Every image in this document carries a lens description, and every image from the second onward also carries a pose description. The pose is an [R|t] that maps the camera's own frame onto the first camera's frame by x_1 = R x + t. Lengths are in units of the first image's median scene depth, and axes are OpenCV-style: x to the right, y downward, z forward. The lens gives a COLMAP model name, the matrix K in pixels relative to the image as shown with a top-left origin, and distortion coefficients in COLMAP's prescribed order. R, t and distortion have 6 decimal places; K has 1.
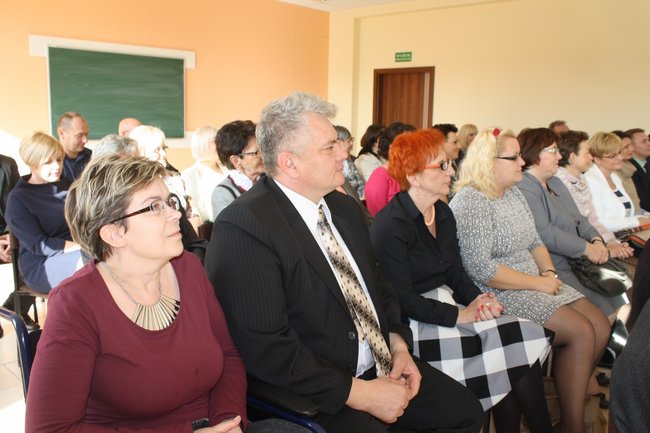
lens RADIAL K [[591.0, 0, 325.0], [0, 591.0, 216.5], [0, 0, 1]] dist [-0.044909, 0.004482]
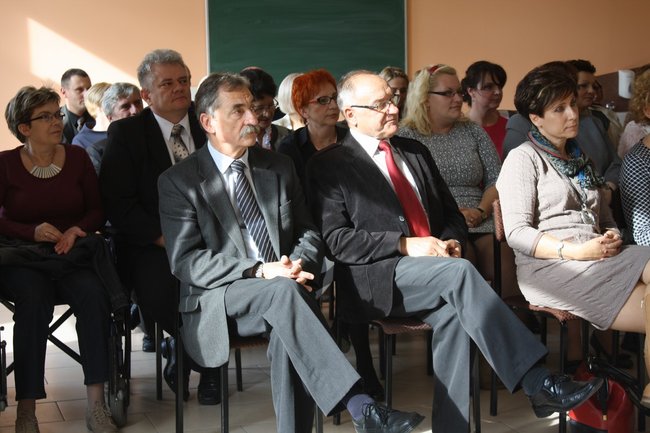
lens RADIAL K [[1356.1, 0, 325.0], [0, 1356.1, 216.5], [0, 0, 1]] dist [0.050517, 0.223483]
pose [[0.881030, 0.018580, -0.472696, 0.412948], [-0.042158, 0.998336, -0.039336, 0.070488], [0.471179, 0.054584, 0.880347, -0.380703]]
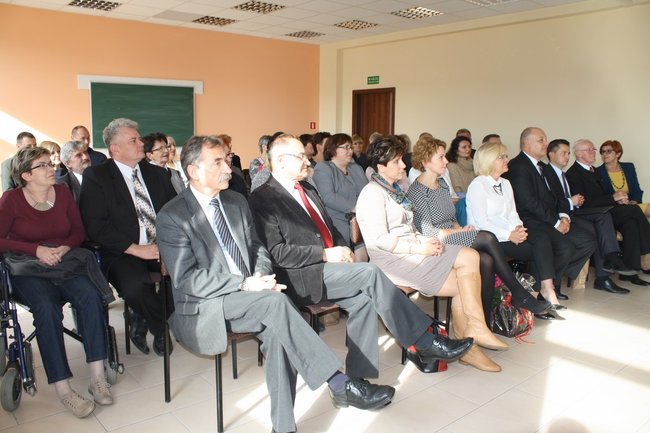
lens RADIAL K [[567.8, 0, 325.0], [0, 567.8, 216.5], [0, 0, 1]] dist [-0.105649, 0.013582]
pose [[0.992914, 0.005358, -0.118712, 0.200151], [-0.007414, 0.999830, -0.016882, 0.039159], [0.118602, 0.017642, 0.992785, -0.201038]]
